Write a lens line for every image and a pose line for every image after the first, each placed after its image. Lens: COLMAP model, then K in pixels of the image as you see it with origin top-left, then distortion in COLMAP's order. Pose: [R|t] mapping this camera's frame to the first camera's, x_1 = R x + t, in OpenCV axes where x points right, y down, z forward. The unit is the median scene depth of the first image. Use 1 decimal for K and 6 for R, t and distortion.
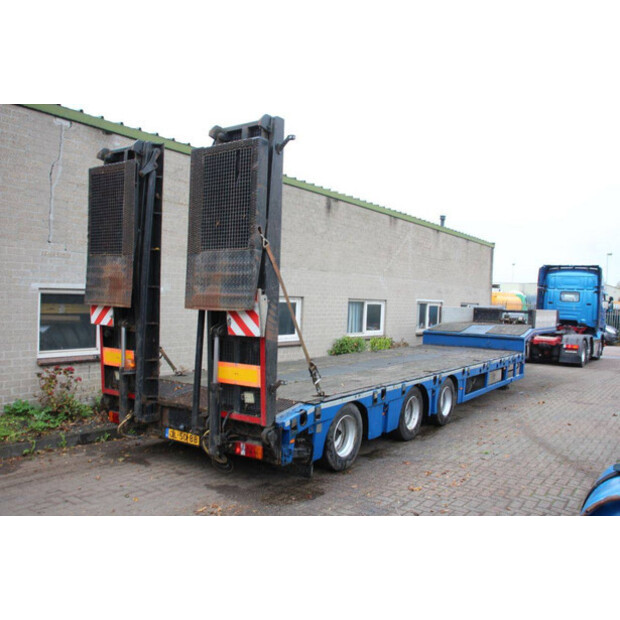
lens RADIAL K [[565.8, 0, 313.4], [0, 565.8, 309.2], [0, 0, 1]] dist [-0.025749, 0.000000]
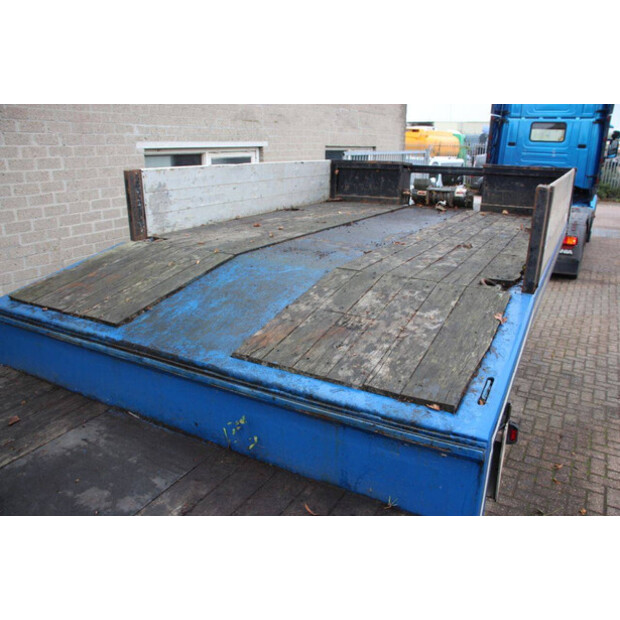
lens RADIAL K [[501.3, 0, 309.7], [0, 501.3, 309.7], [0, 0, 1]] dist [-0.146467, 0.122886]
pose [[0.996940, -0.048586, 0.061241, 0.192543], [0.027859, 0.952779, 0.302383, -0.006058], [-0.073041, -0.299752, 0.951217, 0.529813]]
